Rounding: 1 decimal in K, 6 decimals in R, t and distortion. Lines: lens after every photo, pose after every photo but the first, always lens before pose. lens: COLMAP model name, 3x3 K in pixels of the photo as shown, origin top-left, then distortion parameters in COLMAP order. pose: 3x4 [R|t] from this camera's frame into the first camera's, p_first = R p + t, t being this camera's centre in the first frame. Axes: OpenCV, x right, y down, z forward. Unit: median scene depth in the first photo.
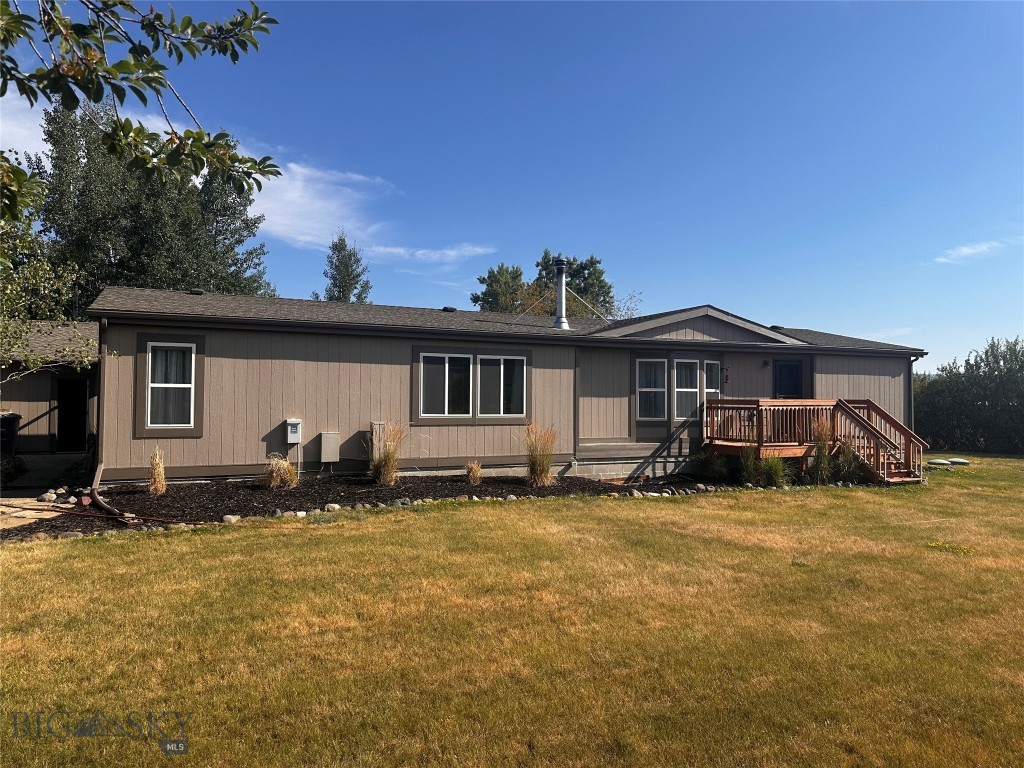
lens RADIAL K [[713.4, 0, 514.9], [0, 713.4, 384.6], [0, 0, 1]] dist [0.101821, -0.135138]
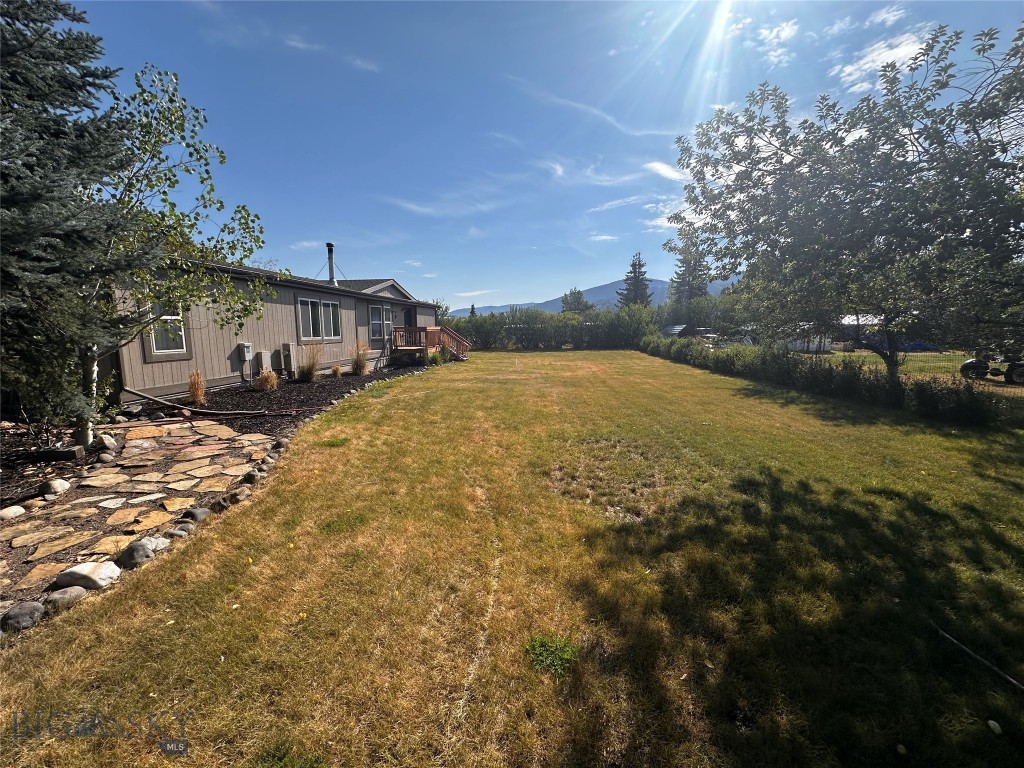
lens RADIAL K [[415.4, 0, 514.4], [0, 415.4, 386.0], [0, 0, 1]] dist [0.003047, 0.000123]
pose [[0.525640, -0.127653, 0.841075, -0.728977], [-0.006421, 0.988054, 0.153974, 0.002682], [-0.850683, -0.086335, 0.518541, 0.125423]]
